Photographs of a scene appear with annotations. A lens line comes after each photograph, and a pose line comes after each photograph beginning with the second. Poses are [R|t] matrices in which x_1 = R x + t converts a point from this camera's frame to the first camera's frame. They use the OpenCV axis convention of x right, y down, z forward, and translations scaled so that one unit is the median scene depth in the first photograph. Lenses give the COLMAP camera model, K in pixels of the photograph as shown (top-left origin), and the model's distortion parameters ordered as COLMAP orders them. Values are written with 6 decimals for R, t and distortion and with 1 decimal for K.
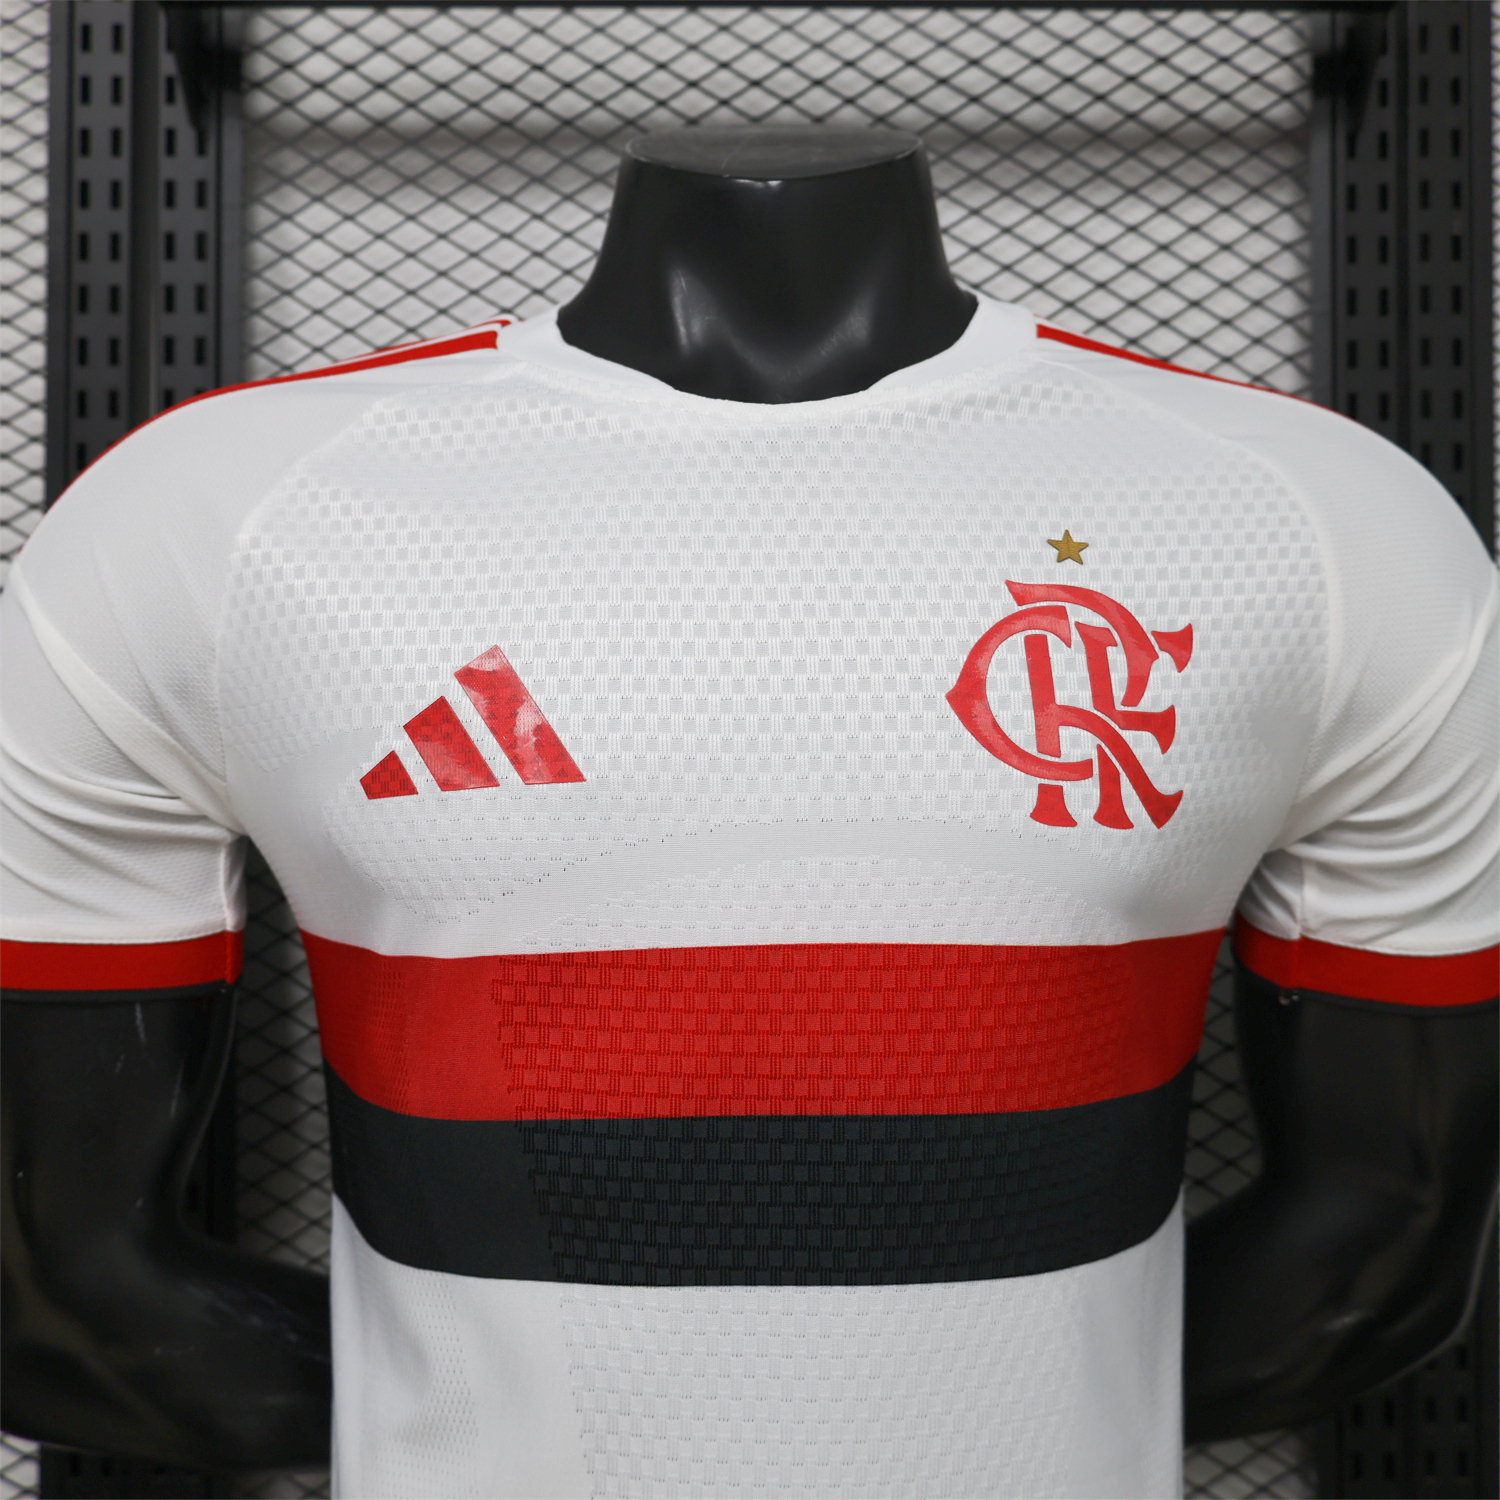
lens RADIAL K [[1540.8, 0, 750.0], [0, 1540.8, 750.0], [0, 0, 1]] dist [-0.022469, -0.017392]
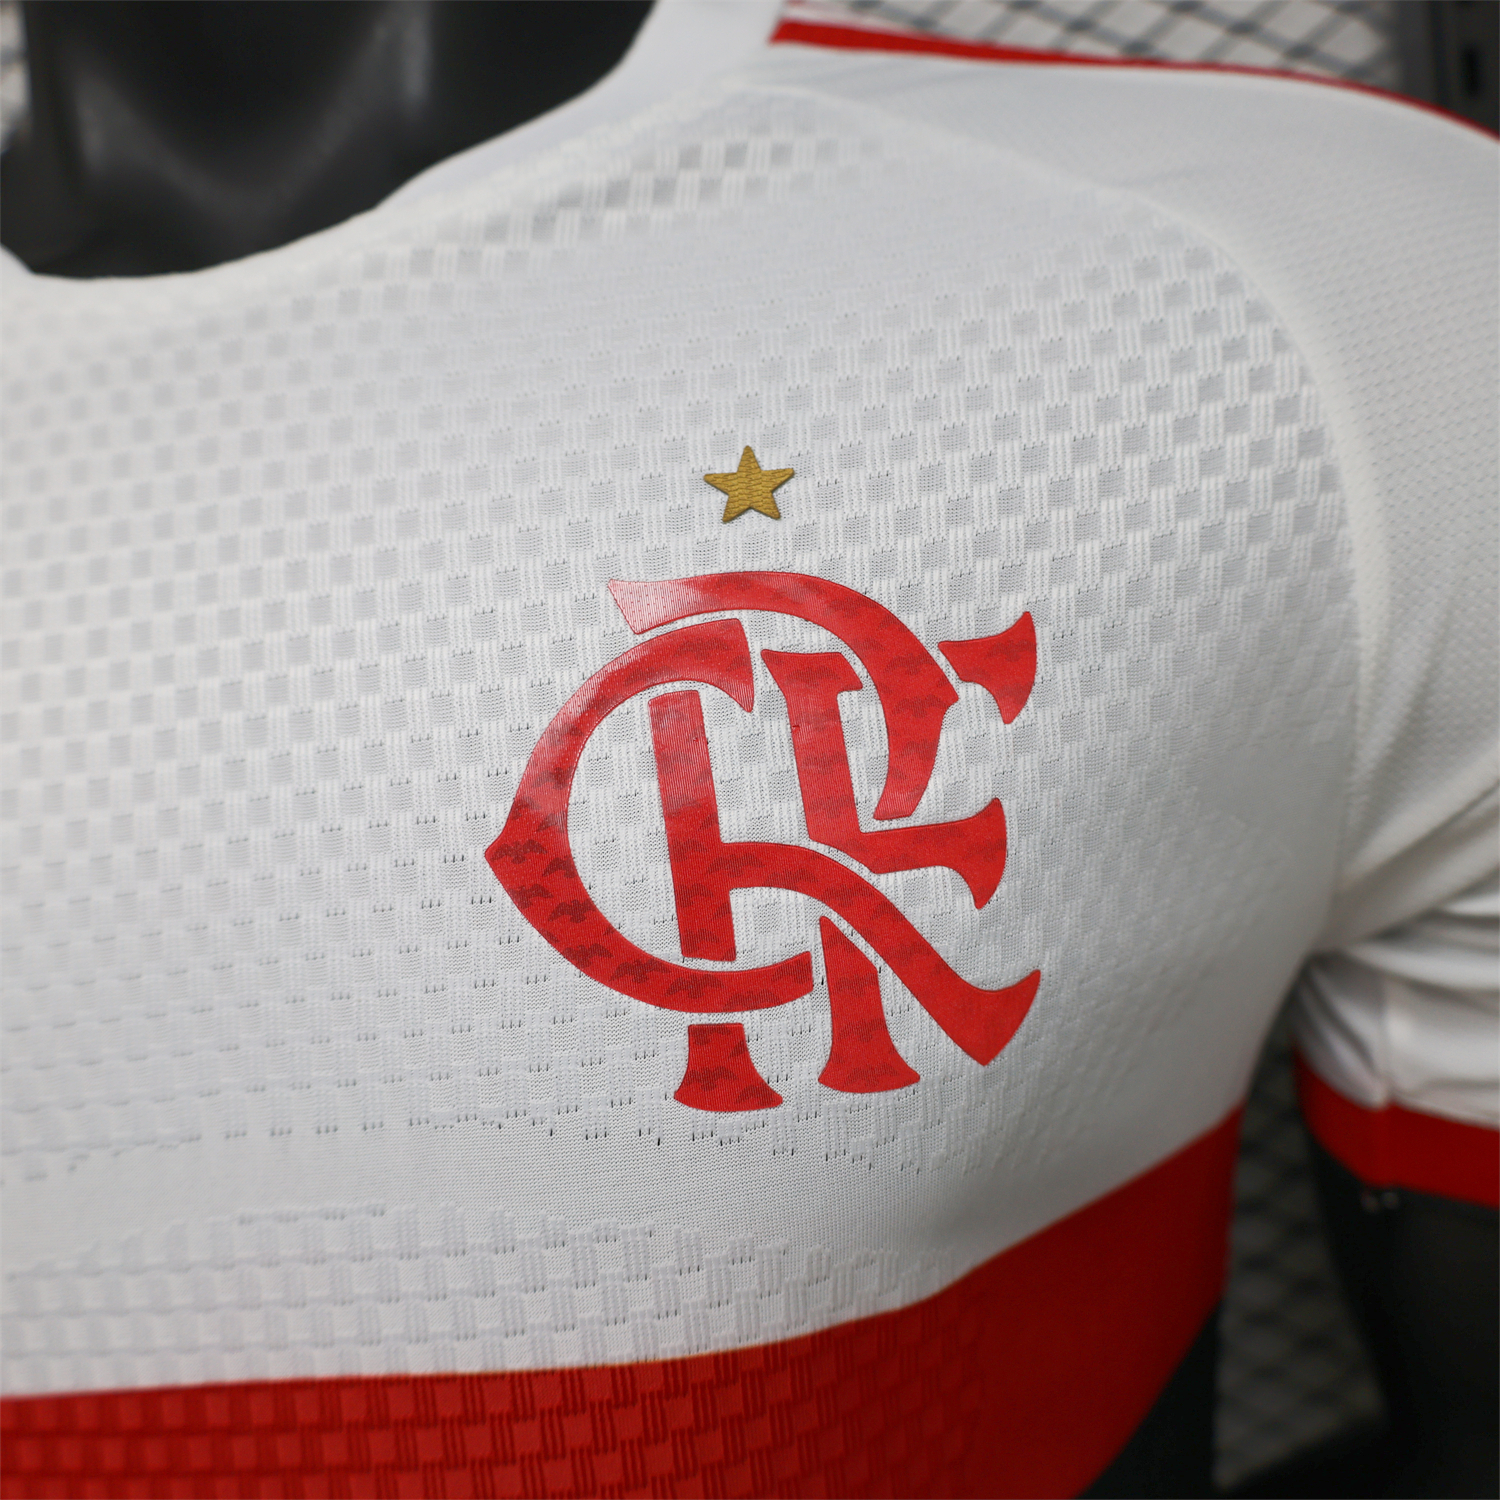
lens RADIAL K [[1540.8, 0, 750.0], [0, 1540.8, 750.0], [0, 0, 1]] dist [-0.022469, -0.017392]
pose [[0.981013, -0.112136, -0.158238, 0.274309], [0.130851, 0.984910, 0.113268, -0.105213], [0.143148, -0.131823, 0.980883, 0.524450]]
